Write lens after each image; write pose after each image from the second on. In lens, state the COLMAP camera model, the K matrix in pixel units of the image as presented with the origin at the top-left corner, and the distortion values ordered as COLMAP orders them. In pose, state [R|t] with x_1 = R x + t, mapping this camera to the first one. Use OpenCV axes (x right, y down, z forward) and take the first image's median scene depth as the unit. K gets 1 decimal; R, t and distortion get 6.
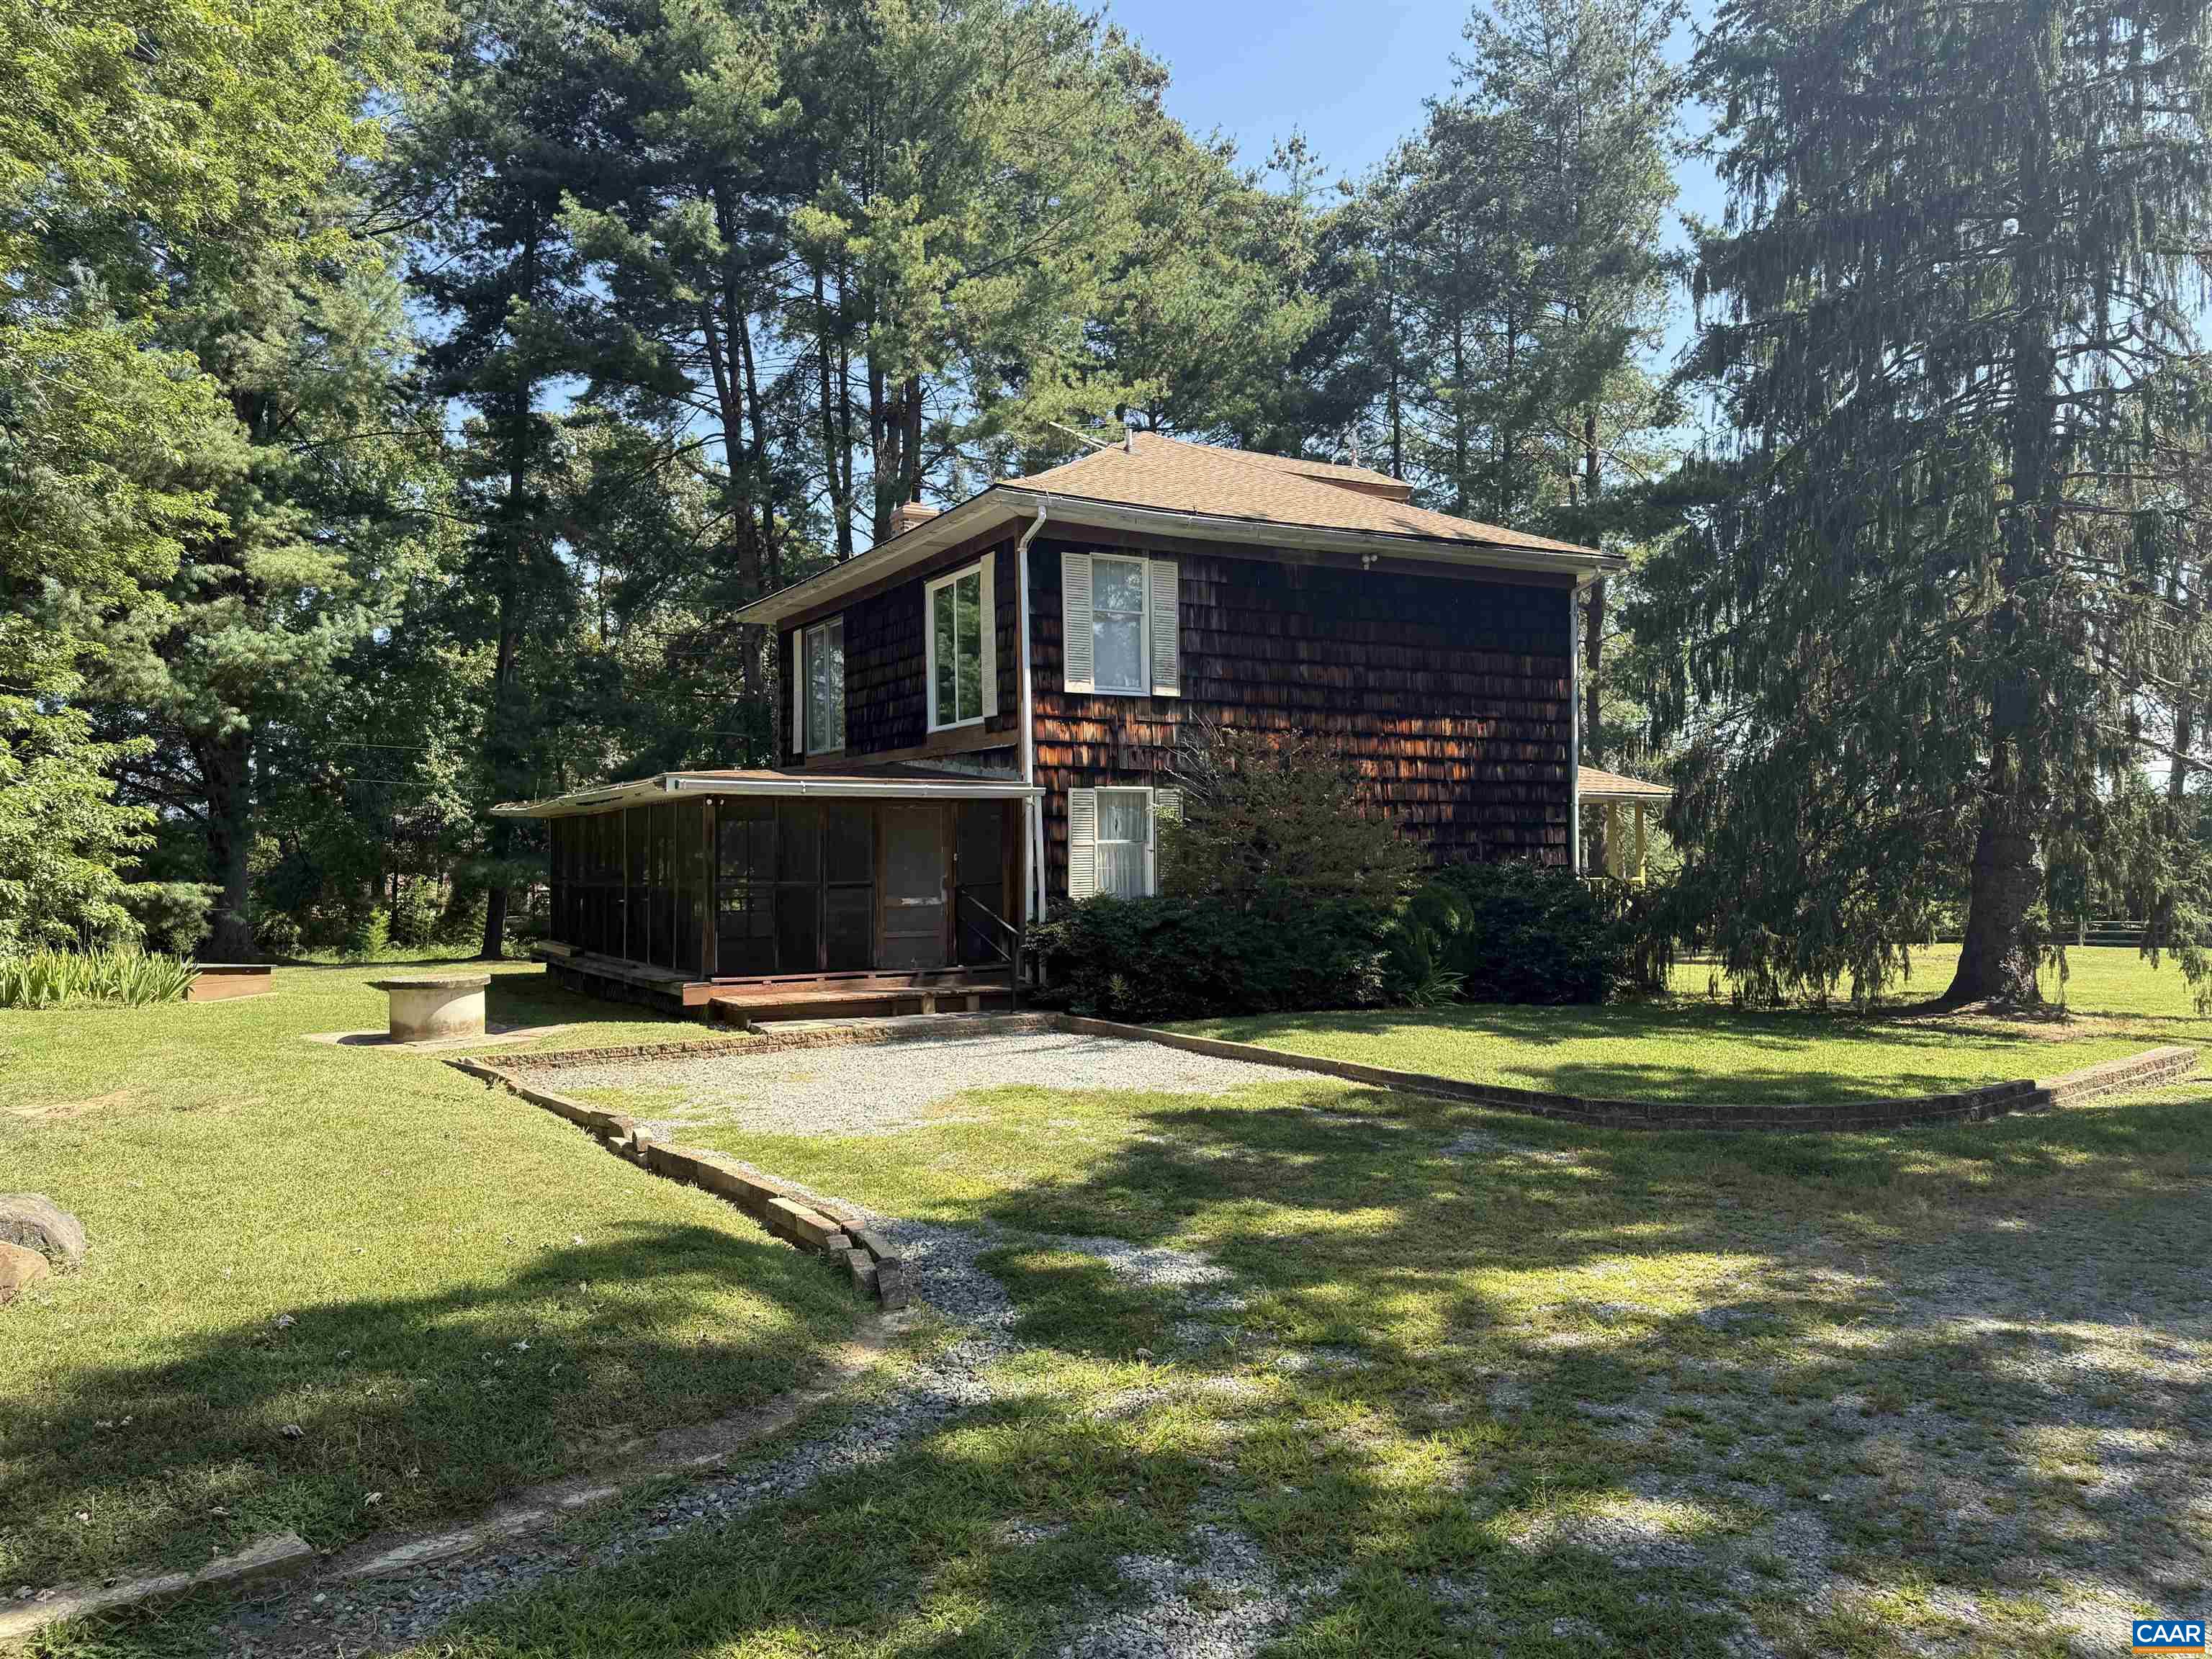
lens RADIAL K [[1597.7, 0, 1106.0], [0, 1597.7, 829.5], [0, 0, 1]] dist [0.045472, -0.000588]
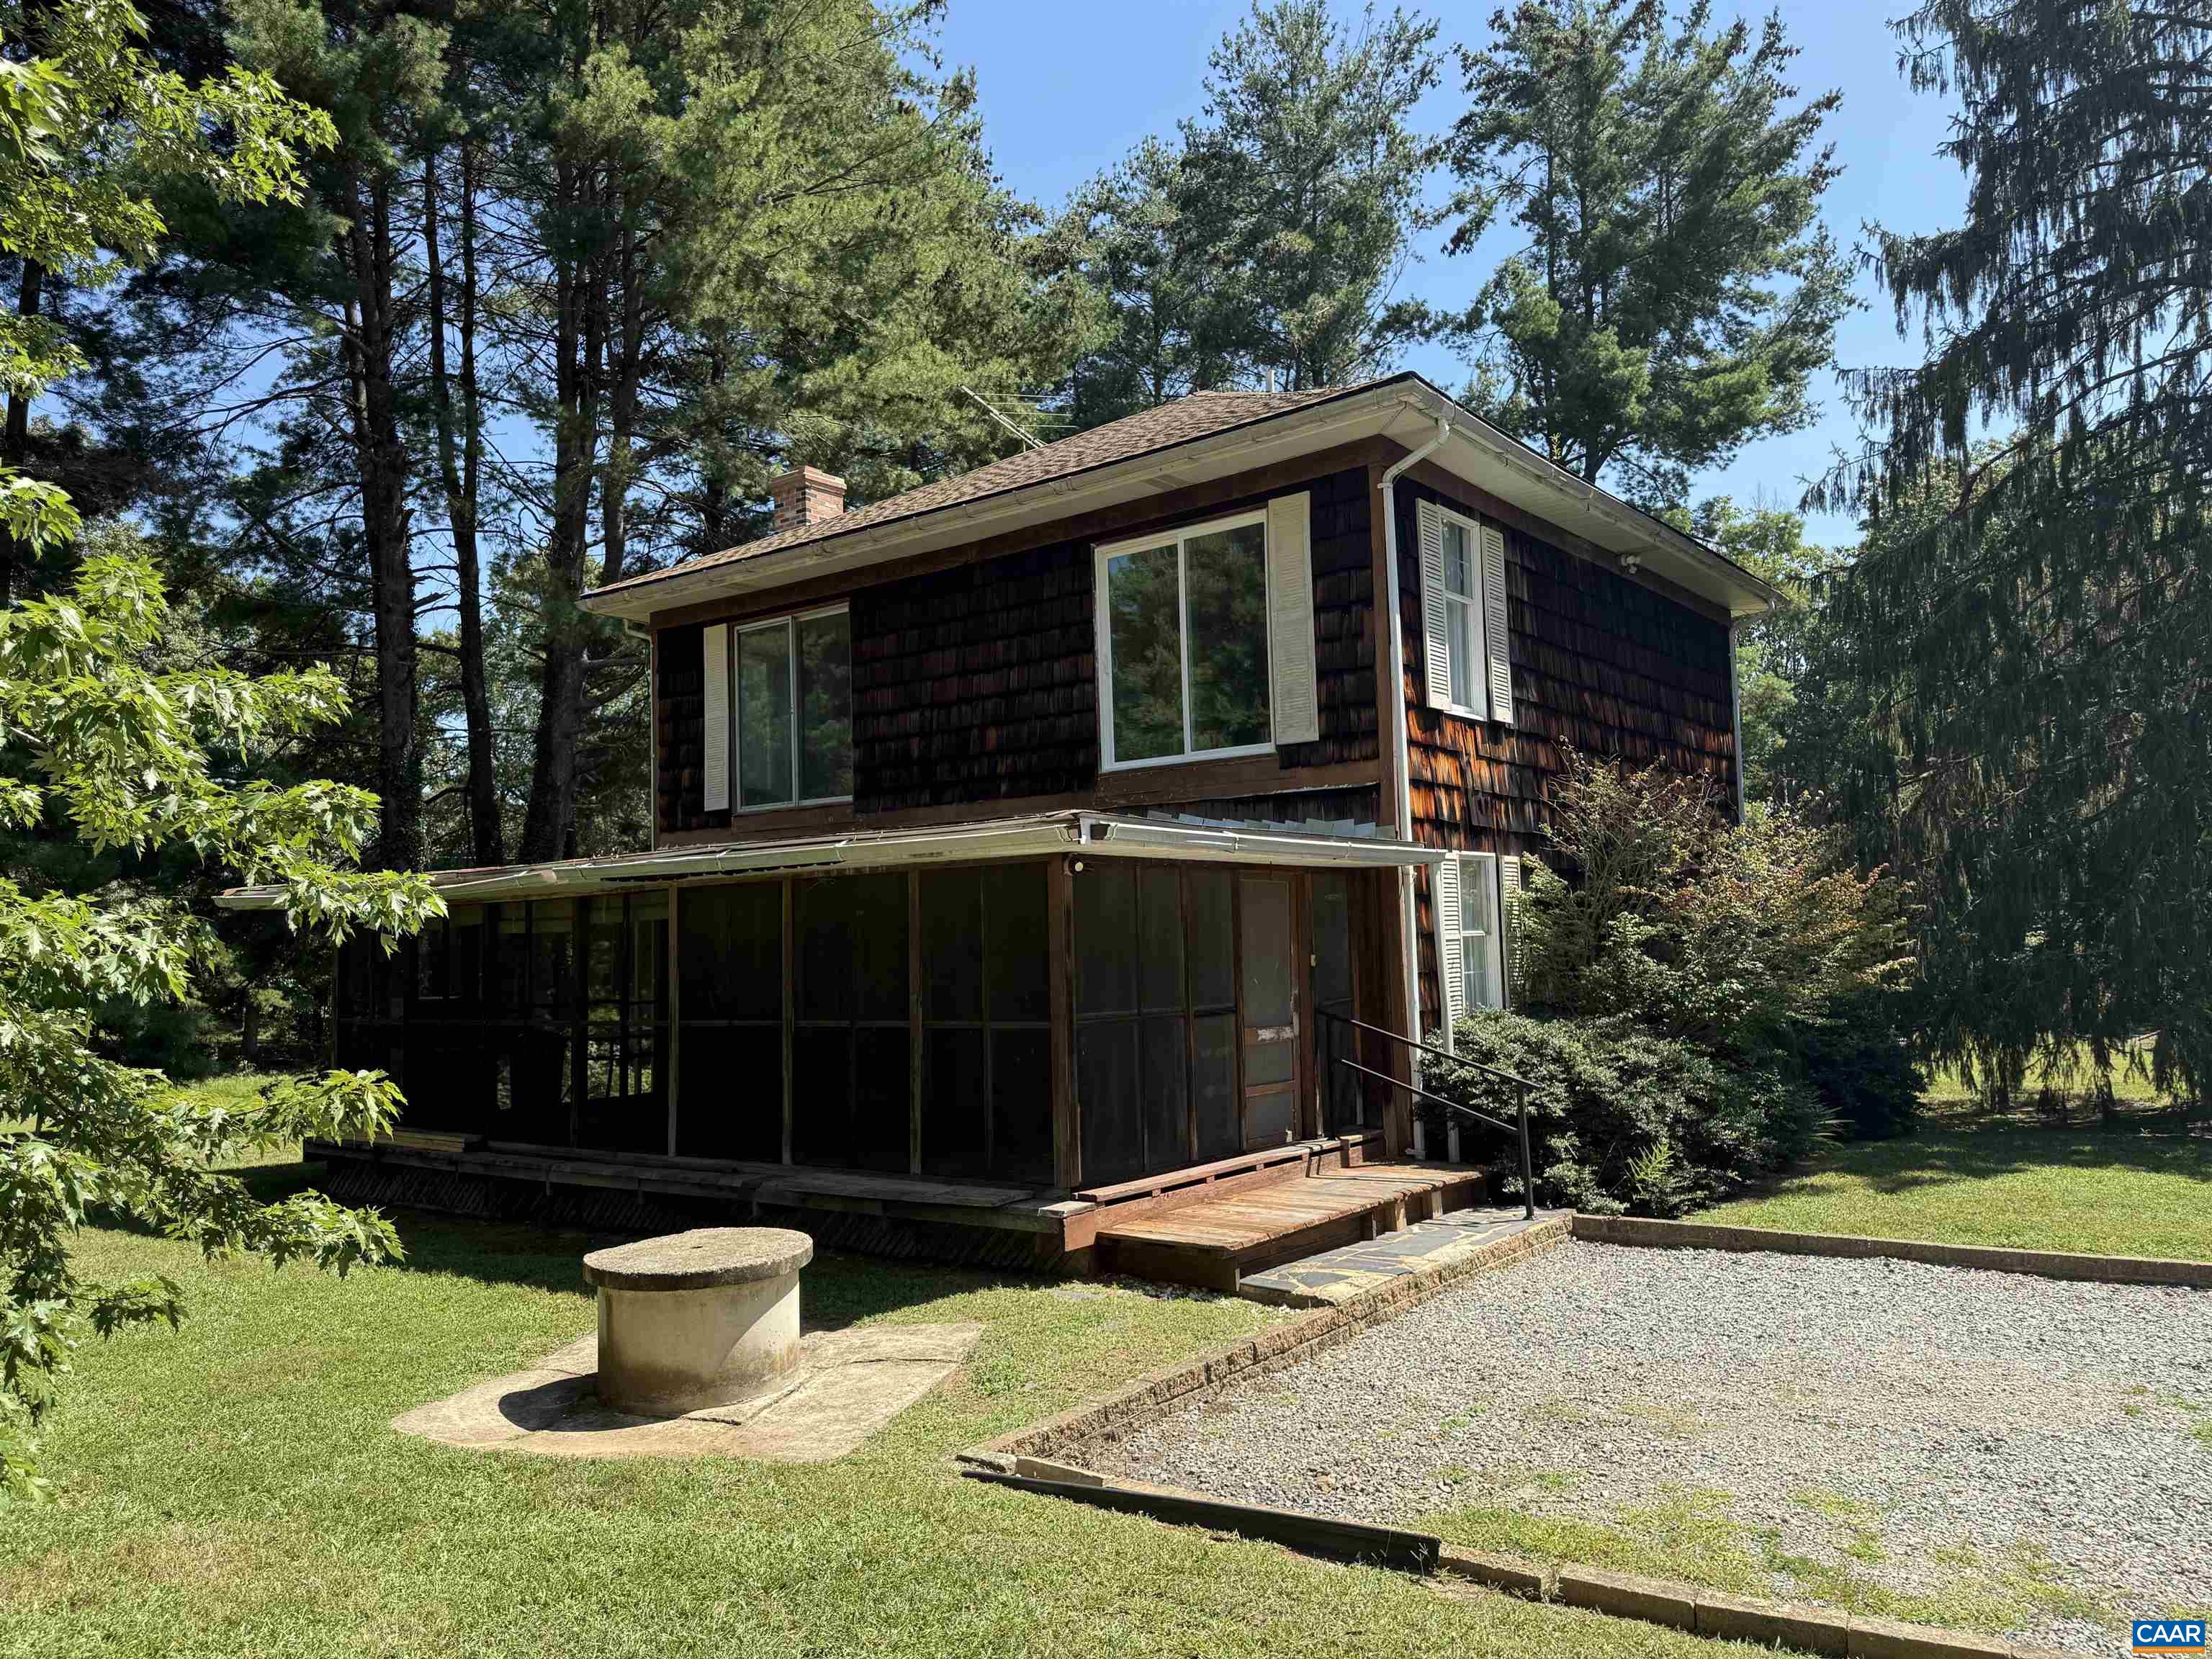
lens RADIAL K [[1597.7, 0, 1106.0], [0, 1597.7, 829.5], [0, 0, 1]] dist [0.045472, -0.000588]
pose [[0.925743, 0.011550, 0.377976, -0.391030], [0.011981, 0.998136, -0.059844, 0.002528], [-0.377963, 0.059929, 0.923879, 0.433431]]
